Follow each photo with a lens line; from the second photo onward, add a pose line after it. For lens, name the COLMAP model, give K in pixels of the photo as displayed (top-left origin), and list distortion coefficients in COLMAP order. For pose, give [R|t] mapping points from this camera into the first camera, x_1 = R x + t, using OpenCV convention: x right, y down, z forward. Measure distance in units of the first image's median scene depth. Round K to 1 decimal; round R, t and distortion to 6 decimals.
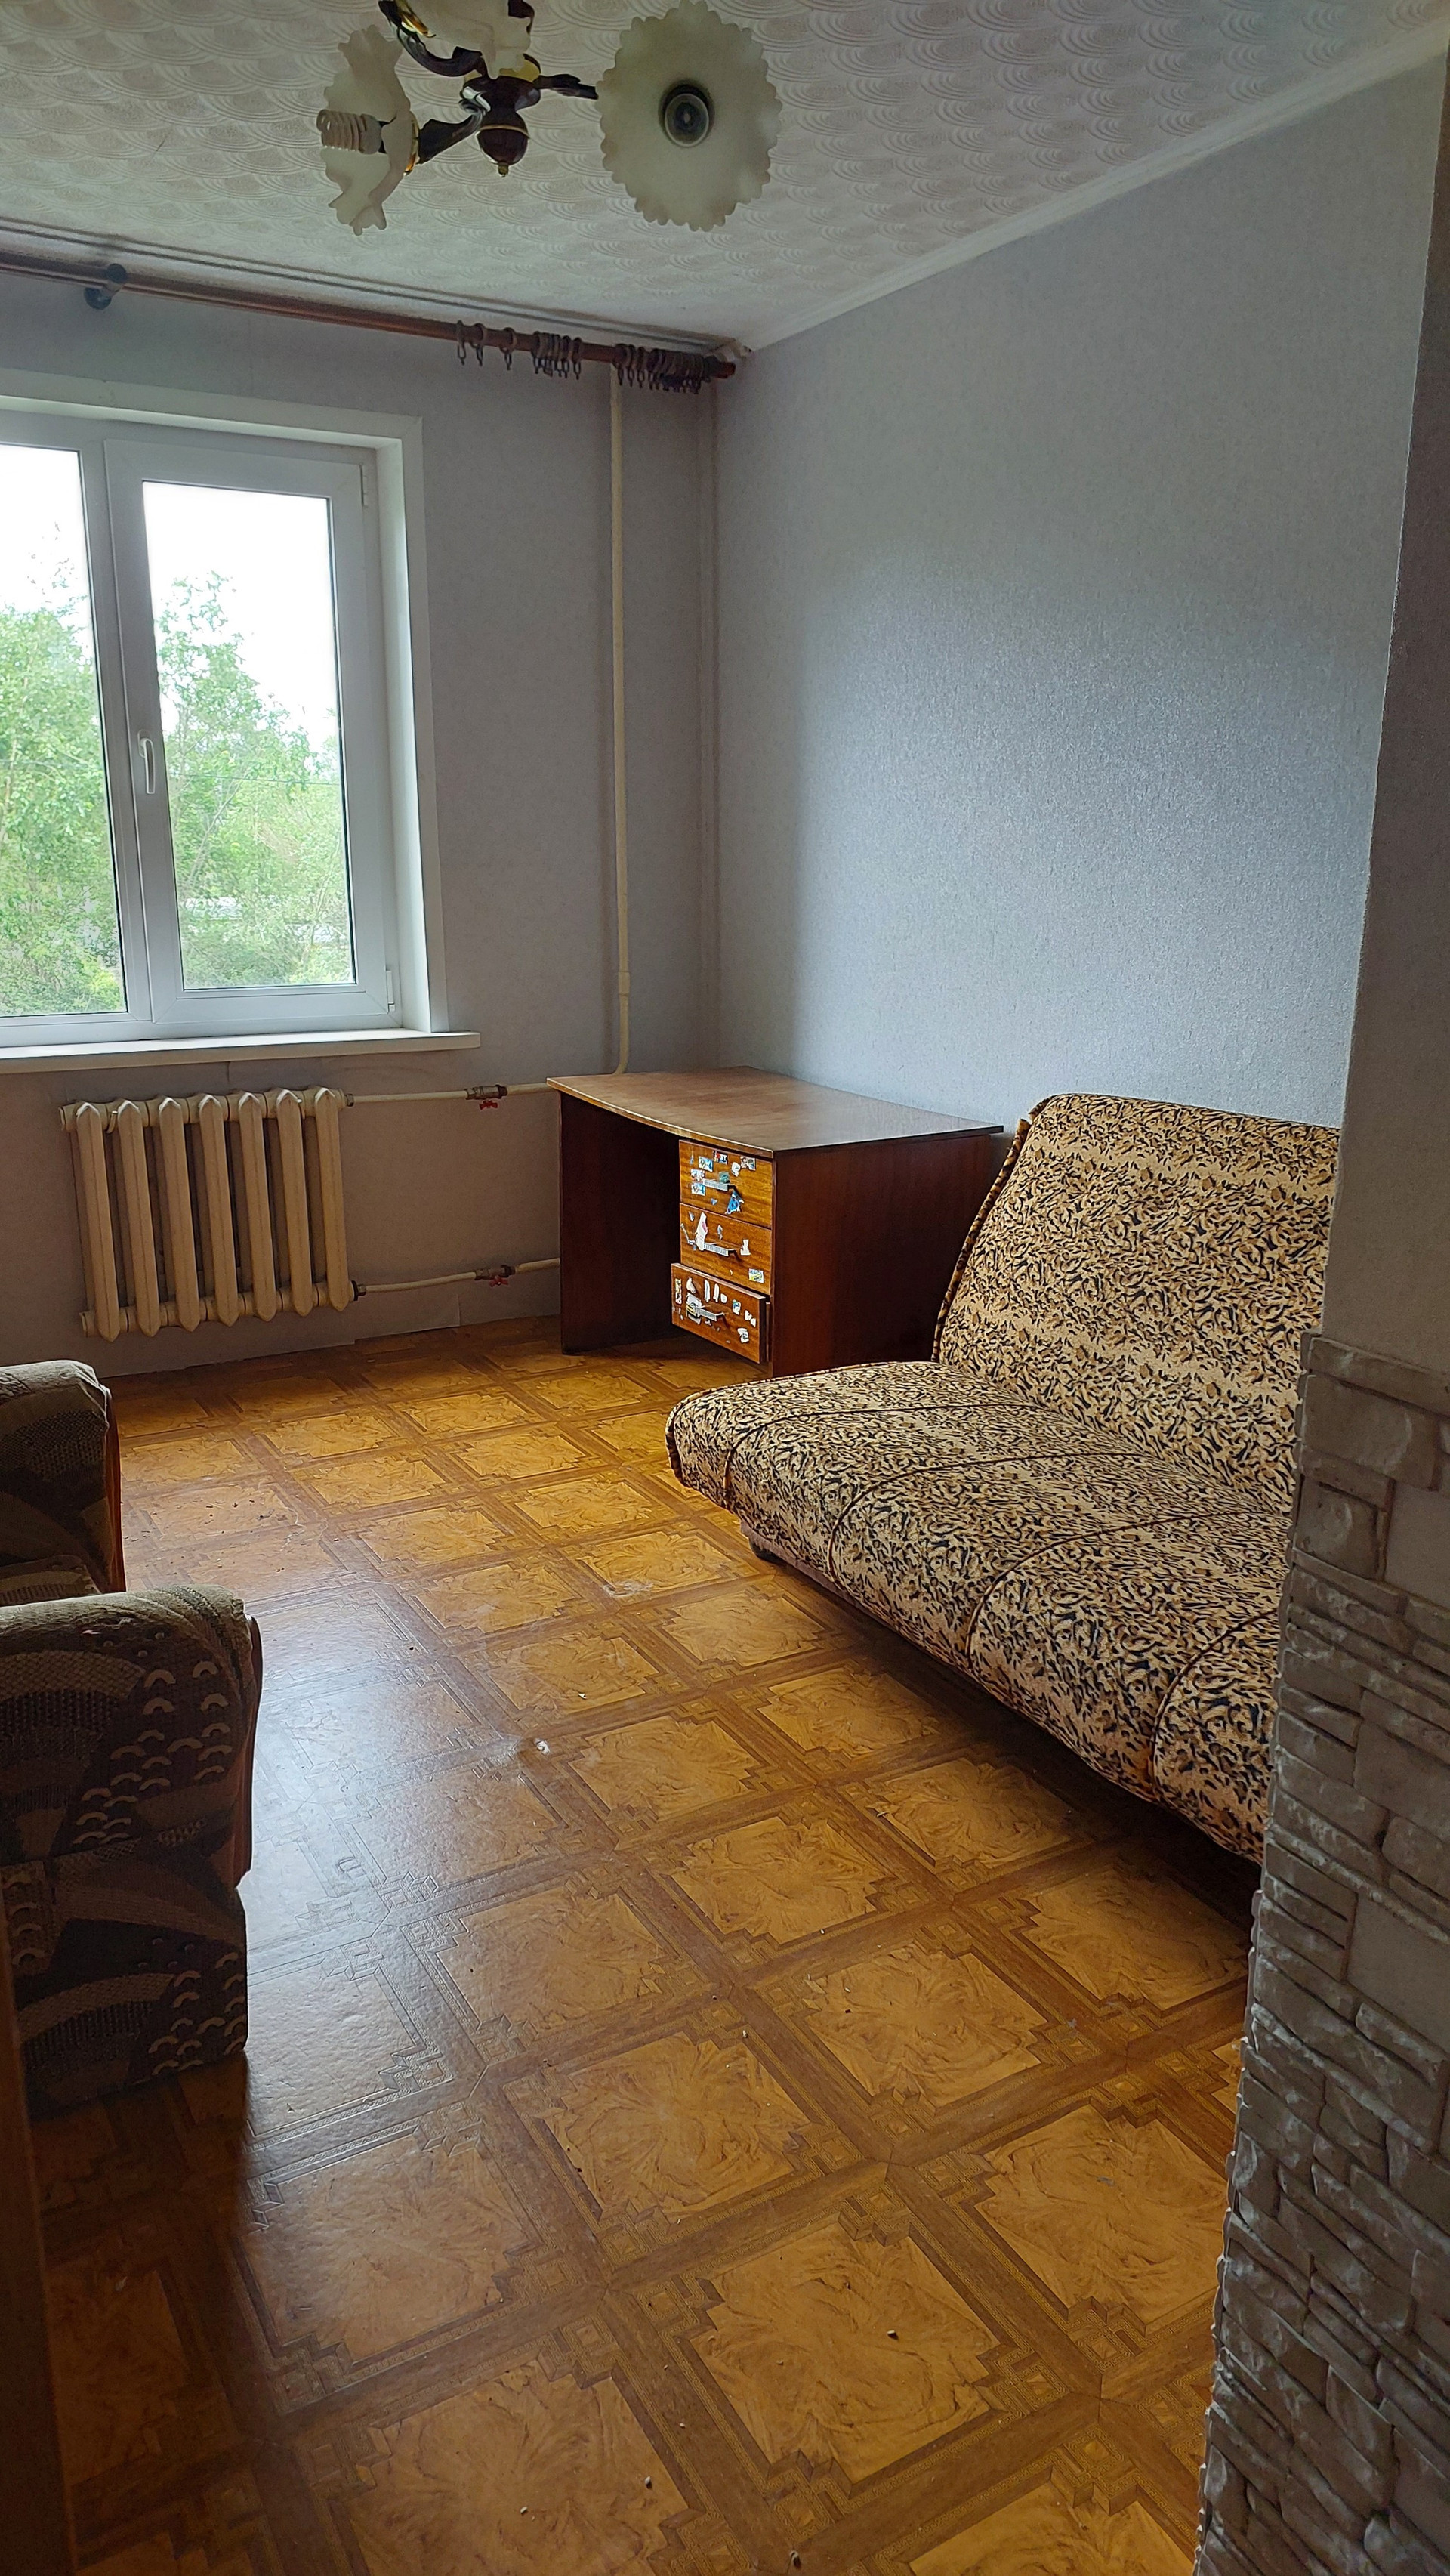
lens RADIAL K [[1755.2, 0, 725.0], [0, 1755.2, 1288.0], [0, 0, 1]] dist [0.060602, -0.060360]
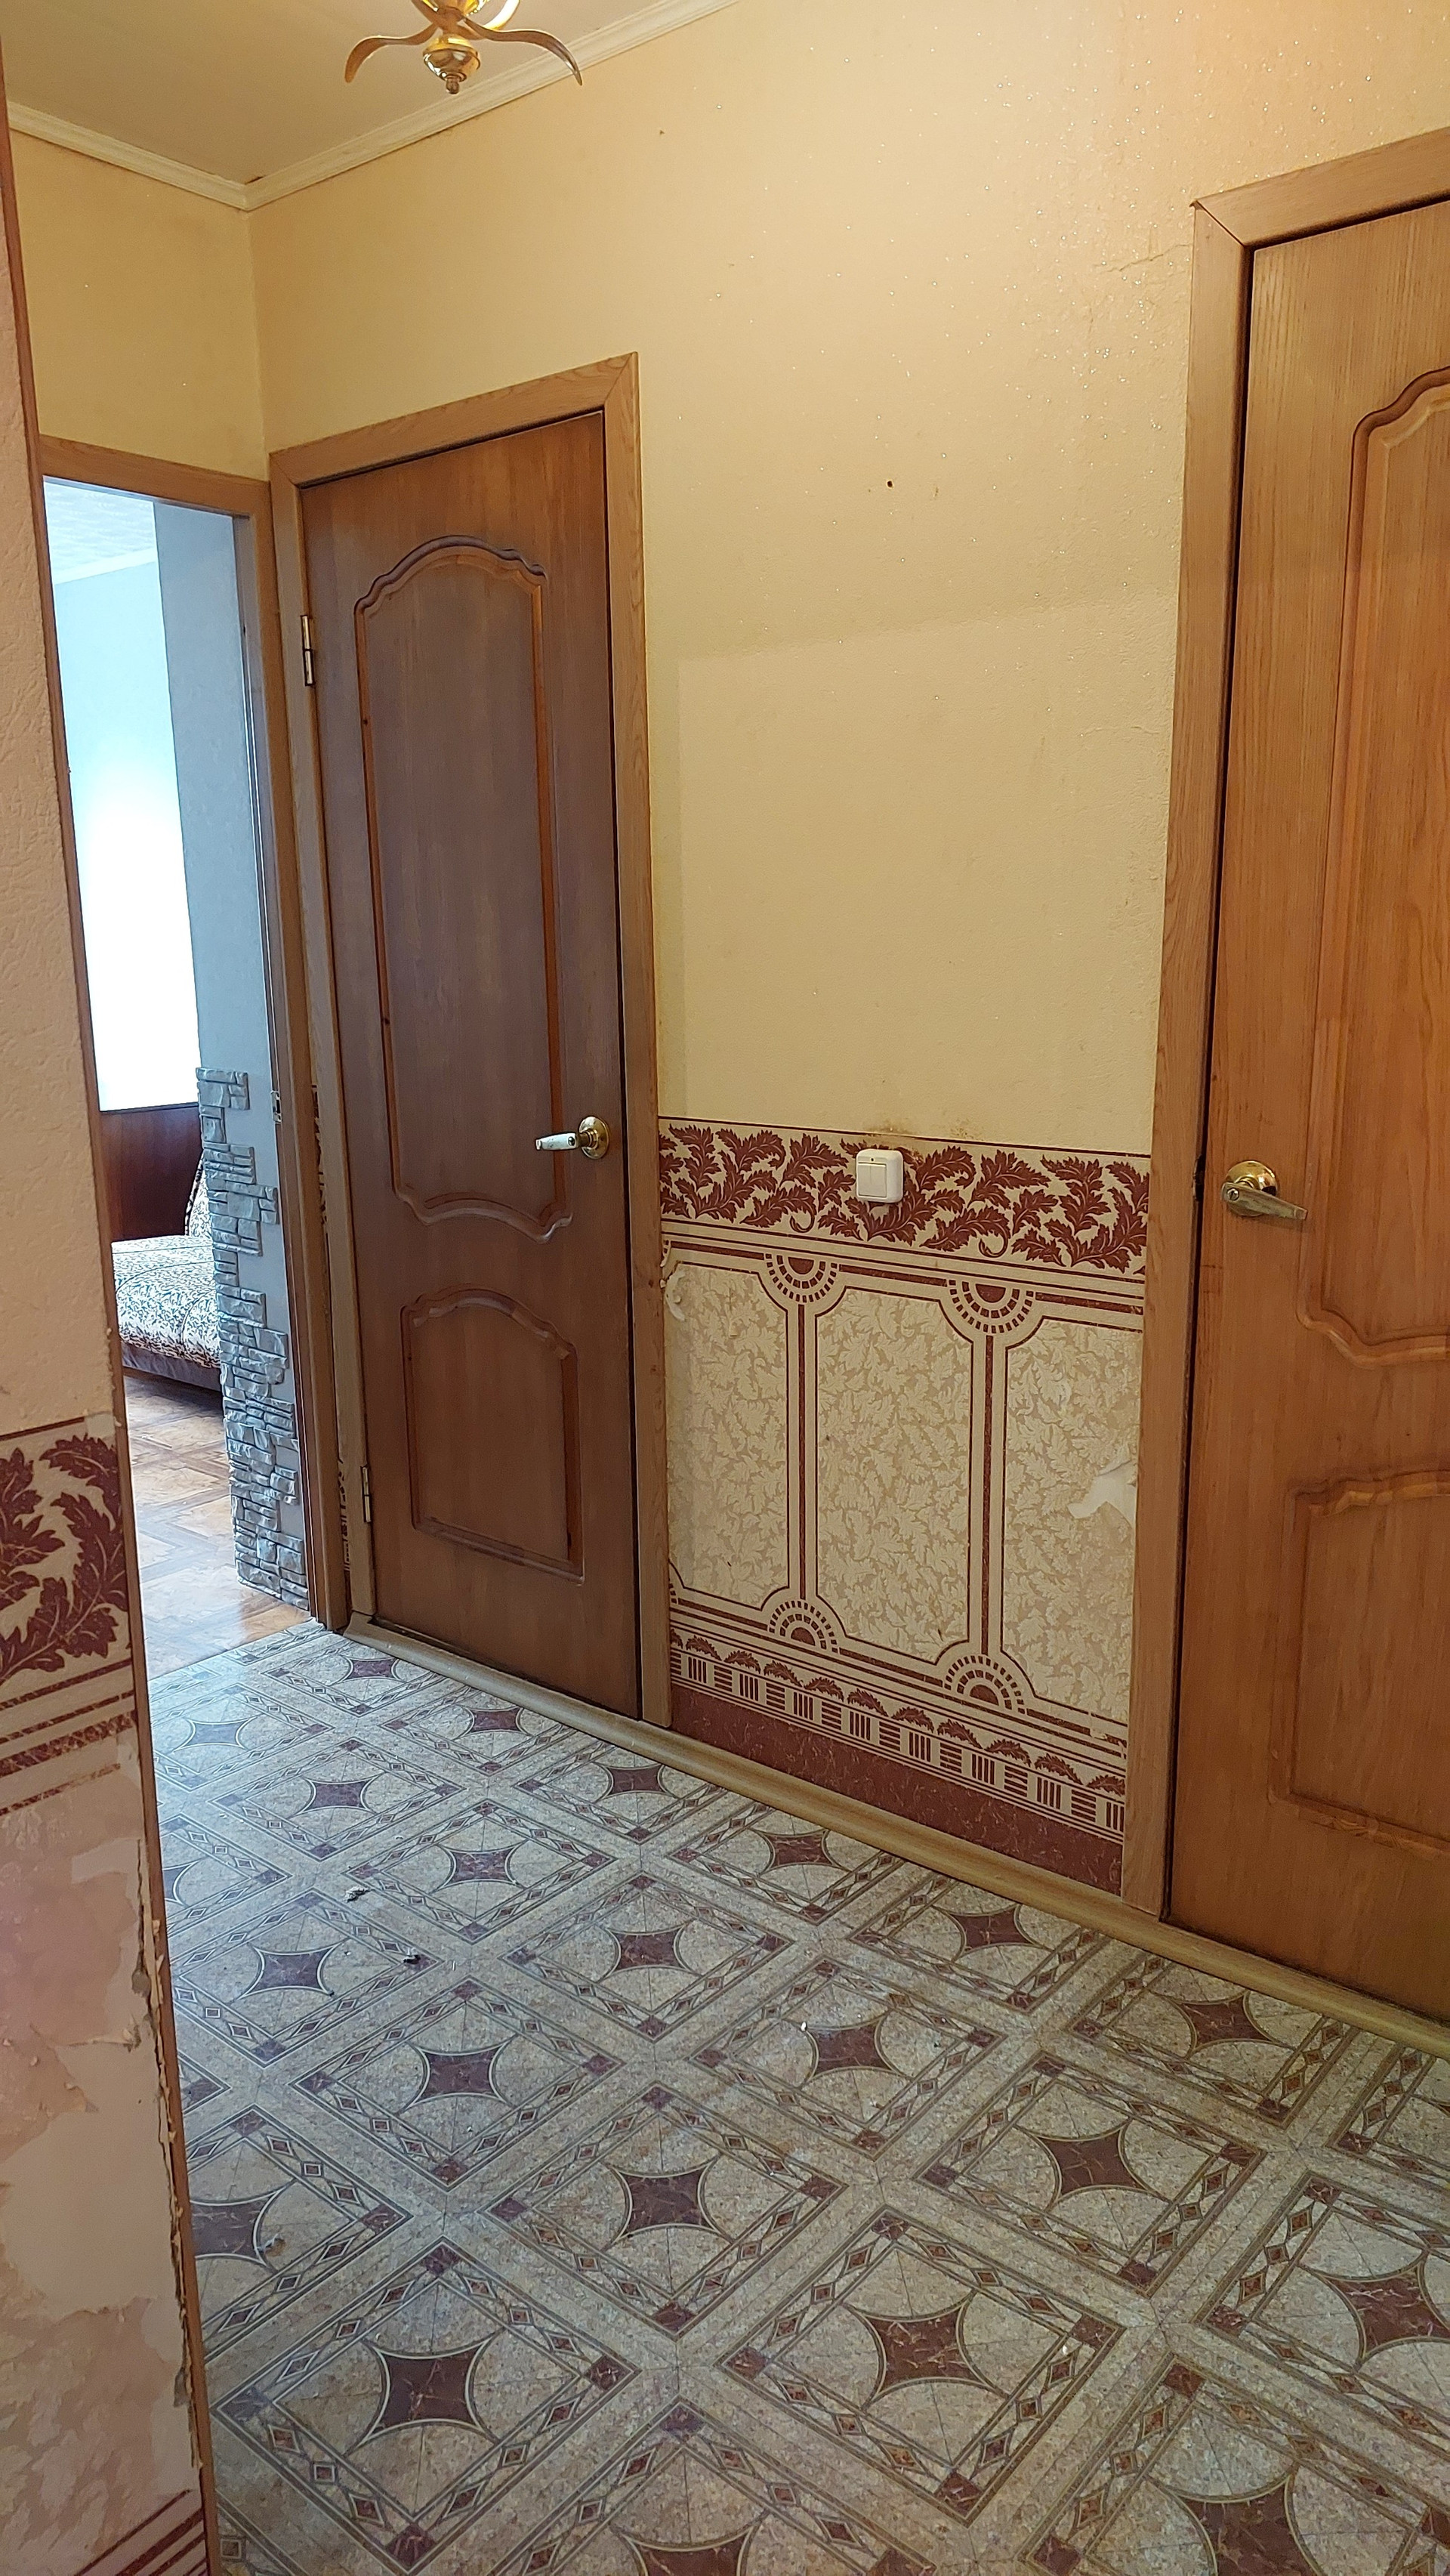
lens RADIAL K [[1755.2, 0, 725.0], [0, 1755.2, 1288.0], [0, 0, 1]] dist [0.060602, -0.060360]
pose [[0.939073, -0.089112, 0.331965, 0.058834], [0.103911, 0.994218, -0.027060, 0.251212], [-0.327635, 0.059906, 0.942903, -0.939854]]
